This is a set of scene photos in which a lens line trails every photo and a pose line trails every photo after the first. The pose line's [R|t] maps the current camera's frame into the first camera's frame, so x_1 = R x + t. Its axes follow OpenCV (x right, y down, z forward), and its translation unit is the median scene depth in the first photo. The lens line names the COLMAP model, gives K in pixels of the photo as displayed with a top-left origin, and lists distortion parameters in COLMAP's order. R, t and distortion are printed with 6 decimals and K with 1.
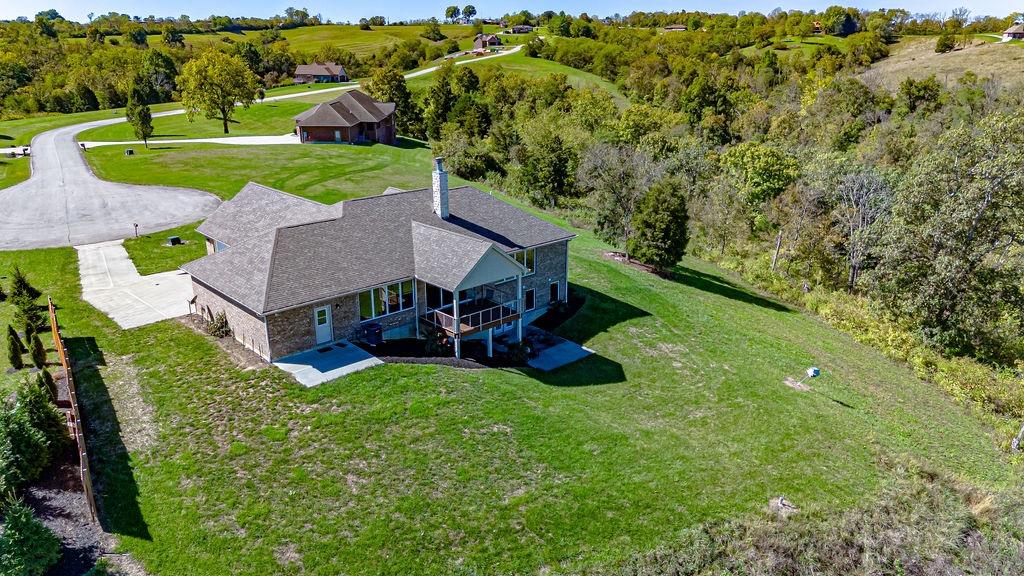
lens RADIAL K [[736.8, 0, 512.0], [0, 736.8, 288.0], [0, 0, 1]] dist [0.075634, -0.075670]
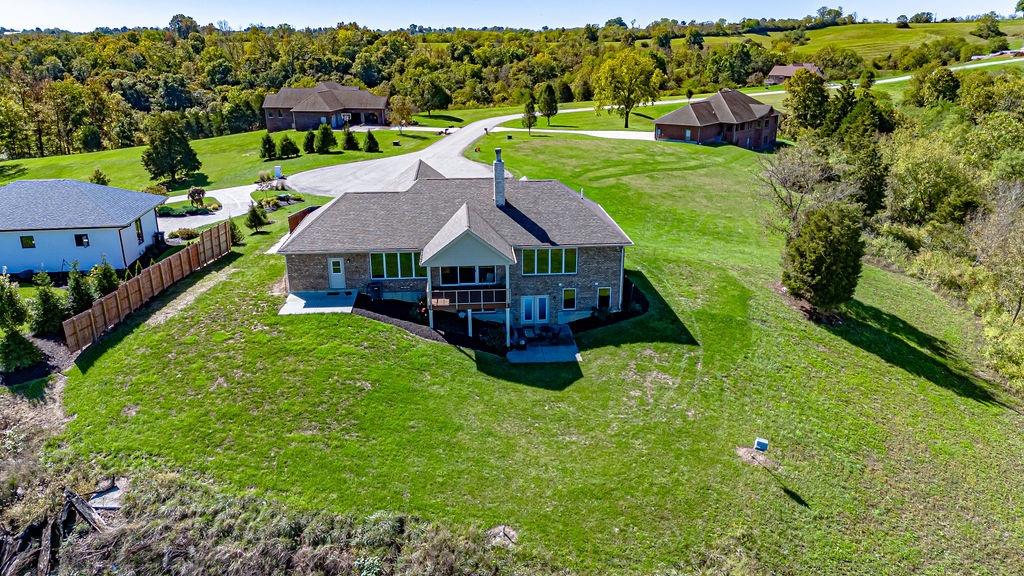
lens RADIAL K [[736.8, 0, 512.0], [0, 736.8, 288.0], [0, 0, 1]] dist [0.075634, -0.075670]
pose [[0.791685, 0.191314, -0.580202, 0.428692], [-0.192184, 0.979478, 0.060734, -0.035049], [0.579914, 0.063424, 0.812205, 0.116709]]
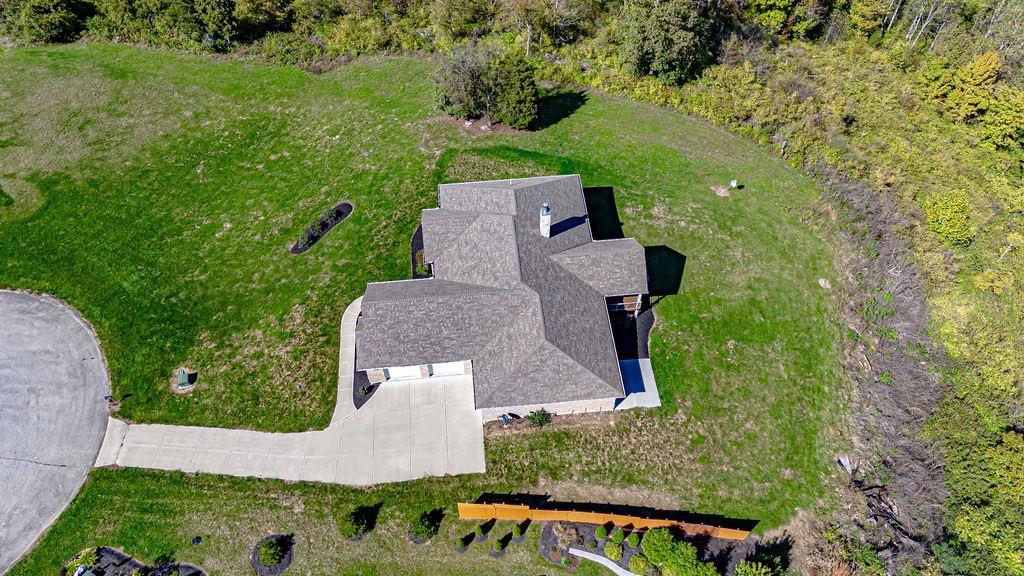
lens RADIAL K [[736.8, 0, 512.0], [0, 736.8, 288.0], [0, 0, 1]] dist [0.075634, -0.075670]
pose [[0.601432, -0.640670, 0.477306, -0.602707], [0.245813, 0.716848, 0.652460, -0.659630], [-0.760168, -0.275082, 0.588621, 0.212080]]
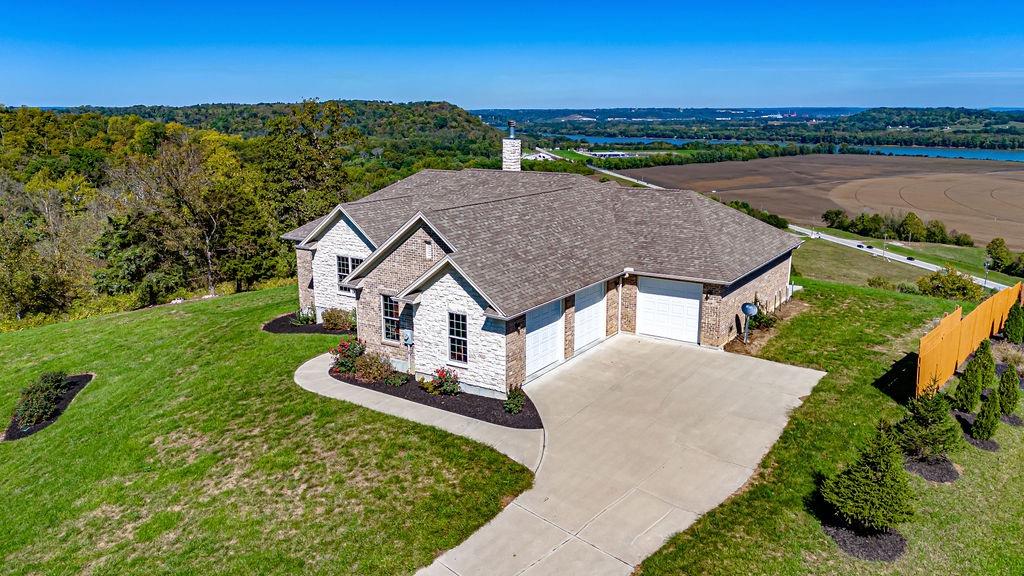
lens RADIAL K [[736.8, 0, 512.0], [0, 736.8, 288.0], [0, 0, 1]] dist [0.075634, -0.075670]
pose [[-0.236690, -0.216502, 0.947156, -0.698660], [0.304504, 0.909211, 0.283923, -0.180429], [-0.922635, 0.355615, -0.149275, 0.884280]]
